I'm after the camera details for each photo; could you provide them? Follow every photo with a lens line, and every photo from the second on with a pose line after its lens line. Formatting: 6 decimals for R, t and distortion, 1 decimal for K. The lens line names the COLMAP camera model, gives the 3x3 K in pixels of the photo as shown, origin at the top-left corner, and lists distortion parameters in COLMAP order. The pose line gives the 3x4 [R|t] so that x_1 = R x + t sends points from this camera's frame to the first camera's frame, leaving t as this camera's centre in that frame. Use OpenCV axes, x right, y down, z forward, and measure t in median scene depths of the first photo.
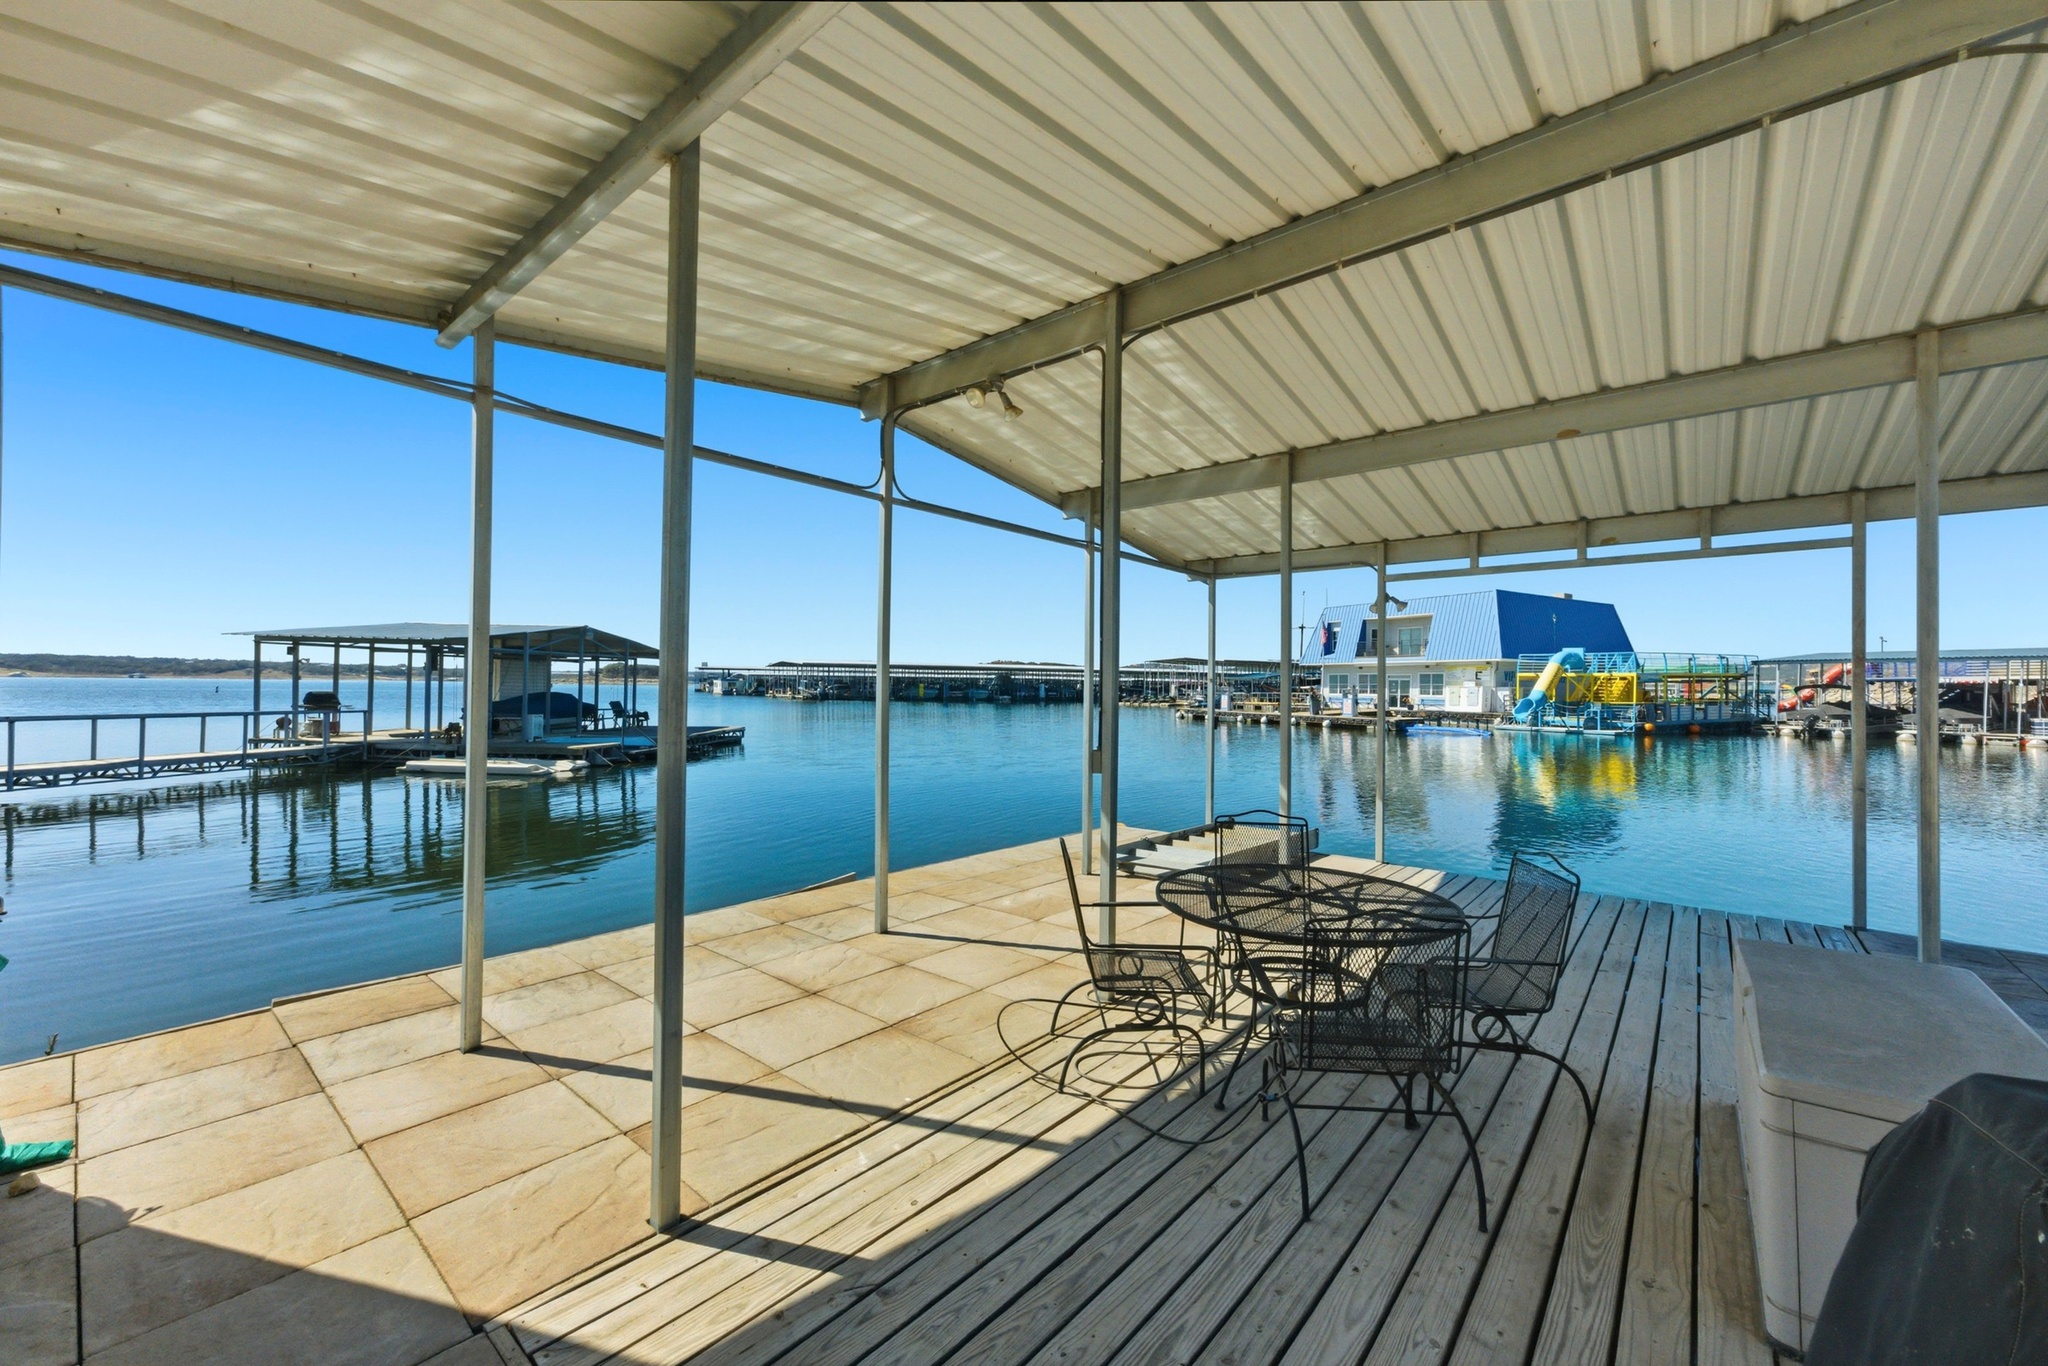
lens RADIAL K [[799.6, 0, 1029.4], [0, 799.6, 690.3], [0, 0, 1]] dist [0.000710, 0.005639]
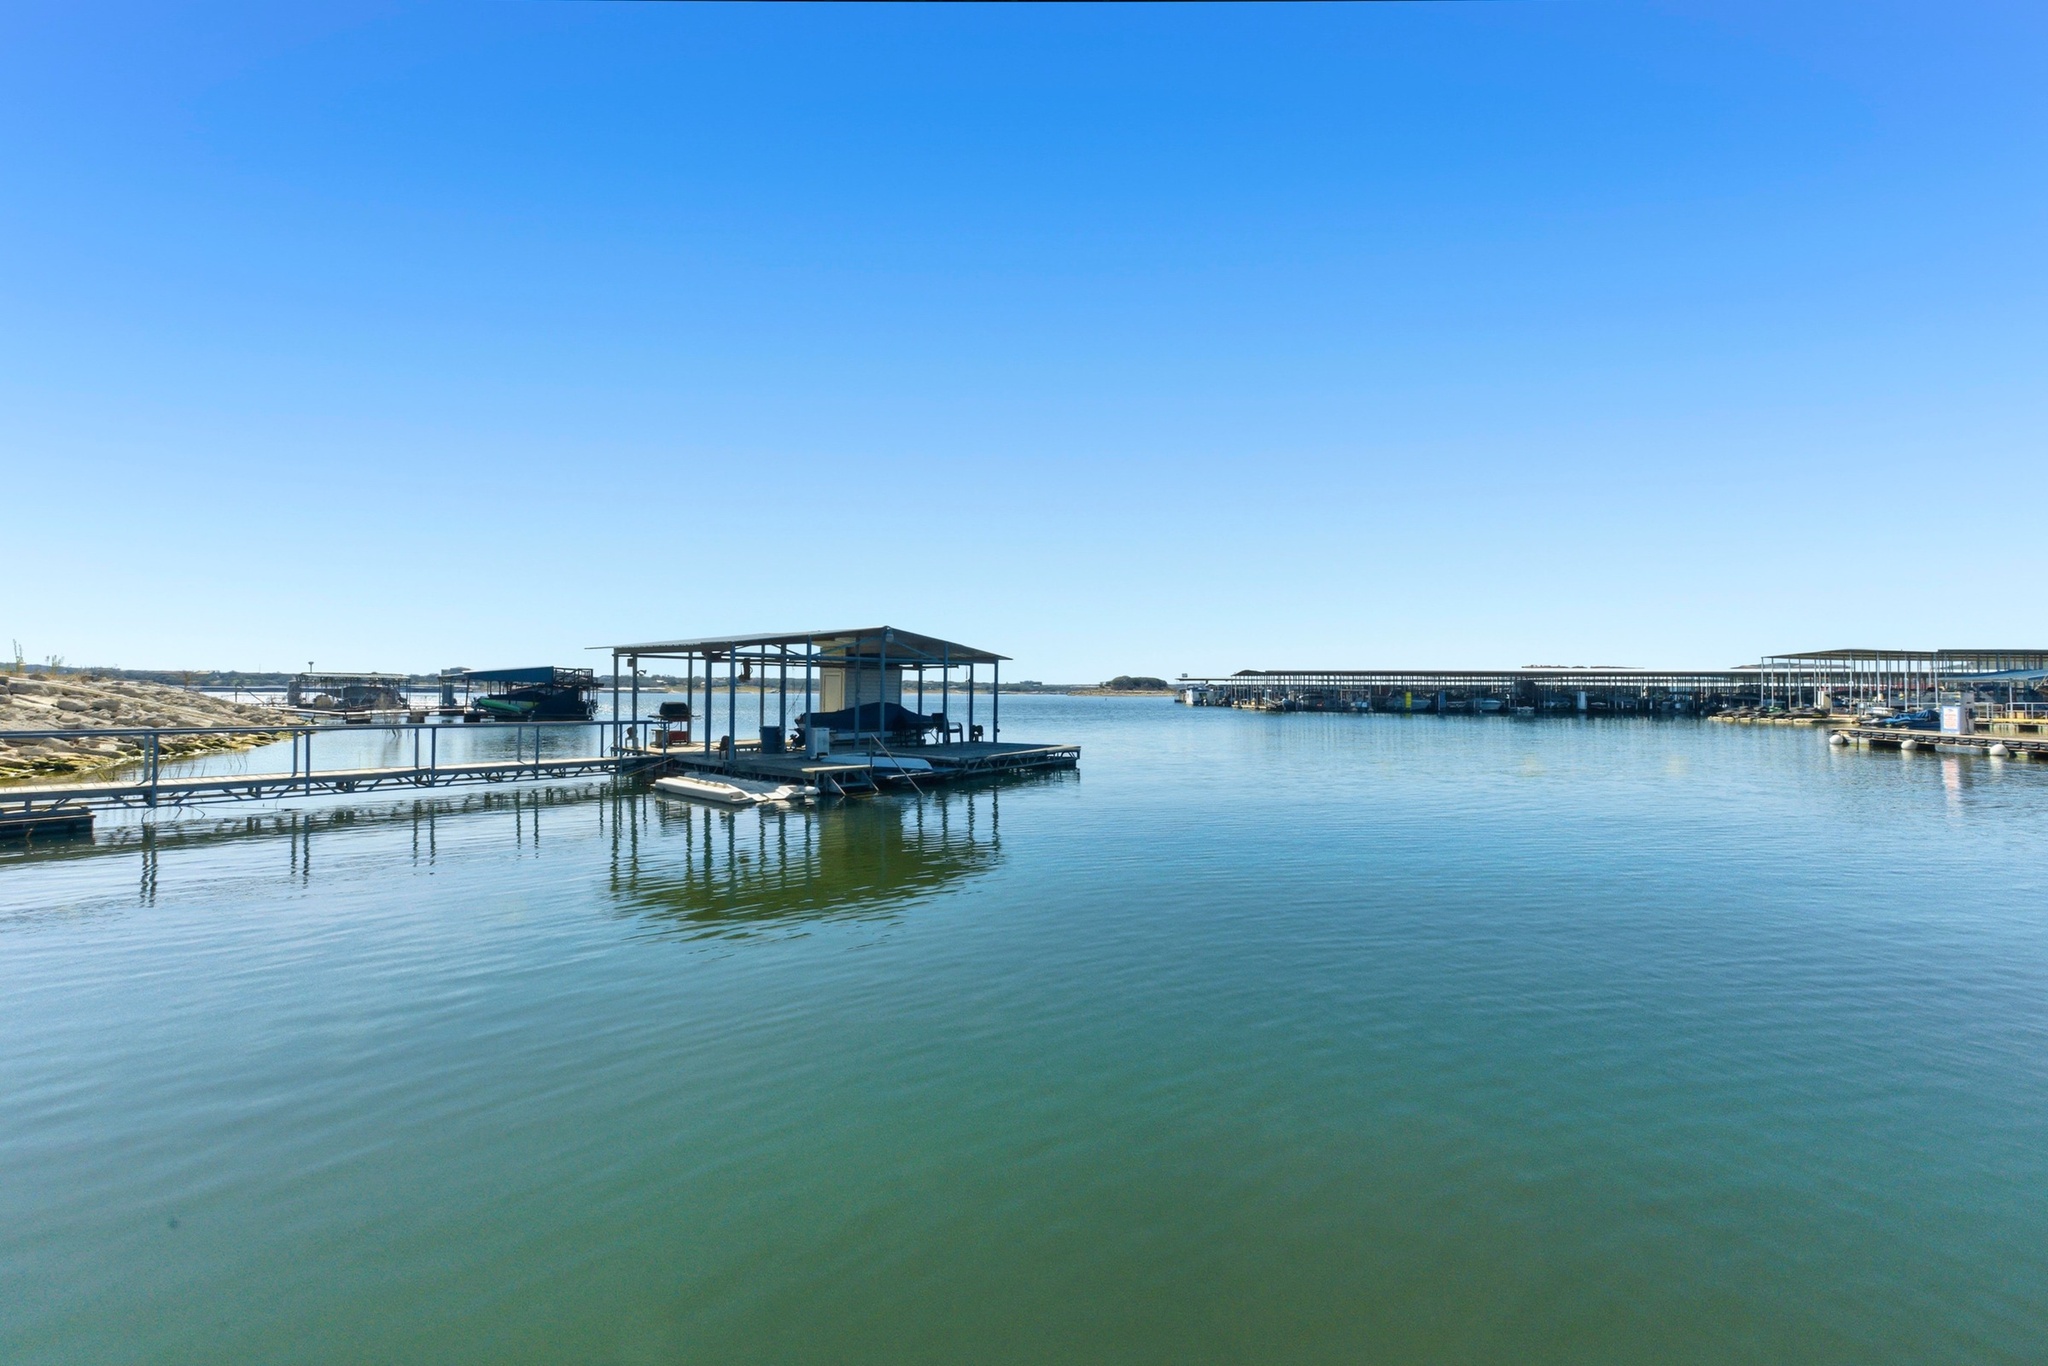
lens RADIAL K [[799.6, 0, 1029.4], [0, 799.6, 690.3], [0, 0, 1]] dist [0.000710, 0.005639]
pose [[0.825782, -0.009556, -0.563909, 0.027500], [0.002227, 0.999904, -0.013684, 0.000572], [0.563985, 0.010044, 0.825724, 0.160578]]
